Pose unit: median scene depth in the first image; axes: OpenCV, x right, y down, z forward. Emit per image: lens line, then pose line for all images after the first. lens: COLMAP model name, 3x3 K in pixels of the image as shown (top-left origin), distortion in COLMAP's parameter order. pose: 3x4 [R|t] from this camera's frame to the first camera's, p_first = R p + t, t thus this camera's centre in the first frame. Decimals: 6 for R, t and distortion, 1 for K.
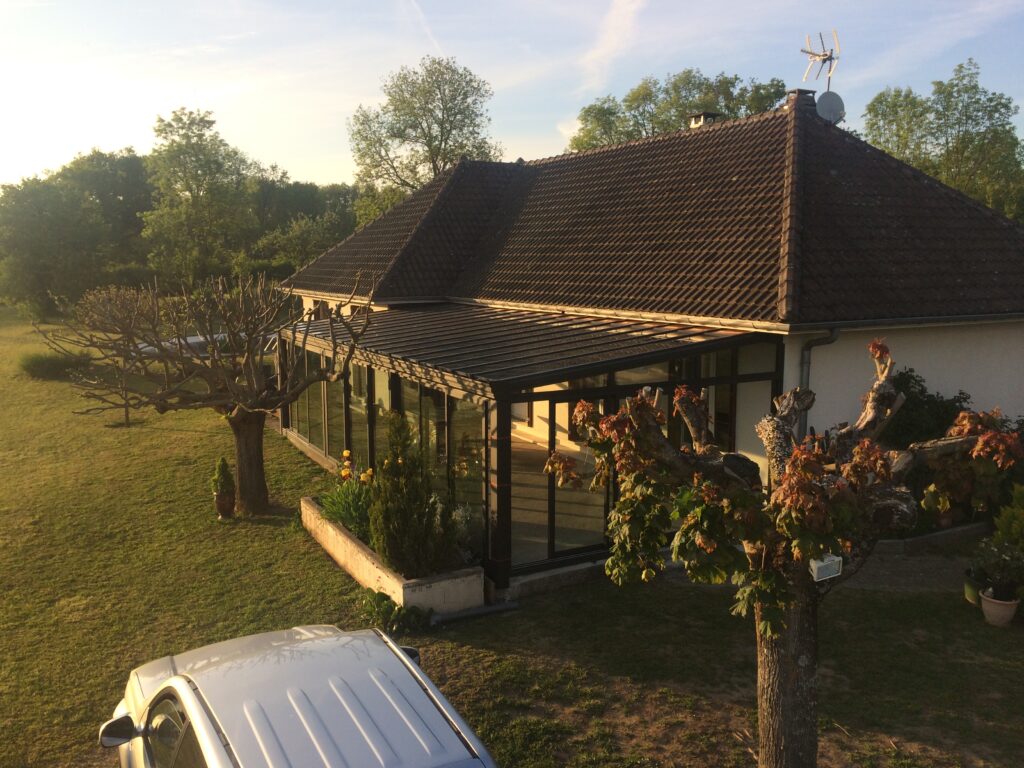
lens RADIAL K [[878.6, 0, 512.0], [0, 878.6, 384.0], [0, 0, 1]] dist [0.014358, 0.004462]
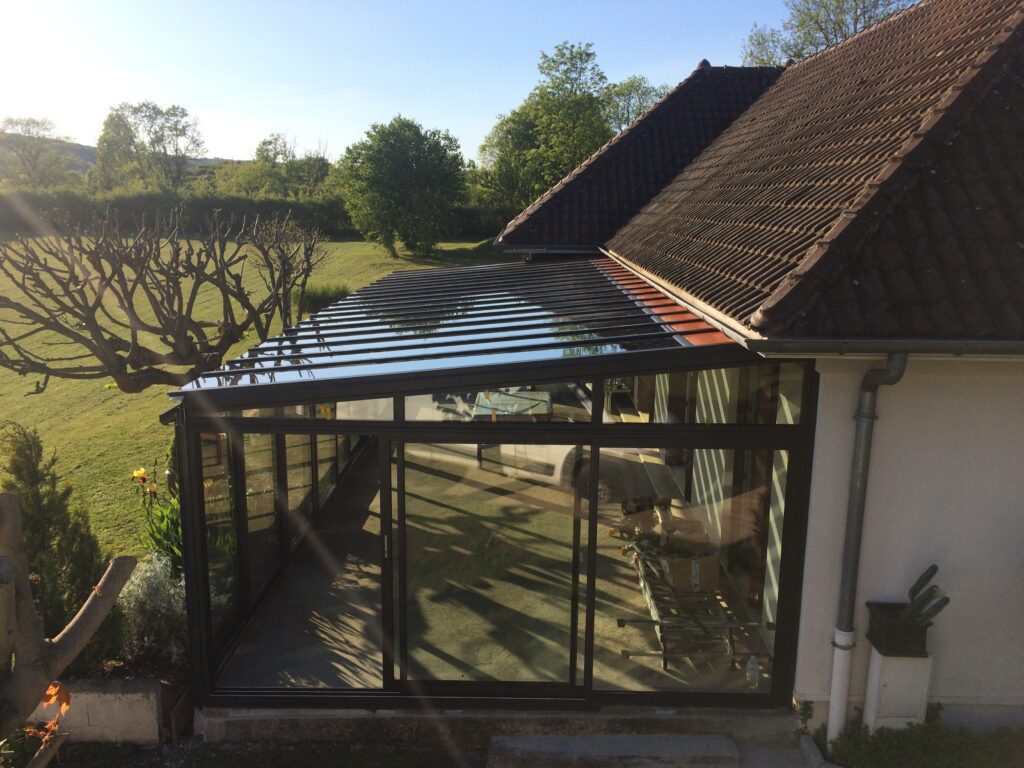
lens RADIAL K [[878.6, 0, 512.0], [0, 878.6, 384.0], [0, 0, 1]] dist [0.014358, 0.004462]
pose [[0.870112, 0.111570, -0.480061, 0.085410], [-0.080736, 0.993149, 0.084481, -0.014339], [0.486197, -0.034749, 0.873158, 0.106292]]
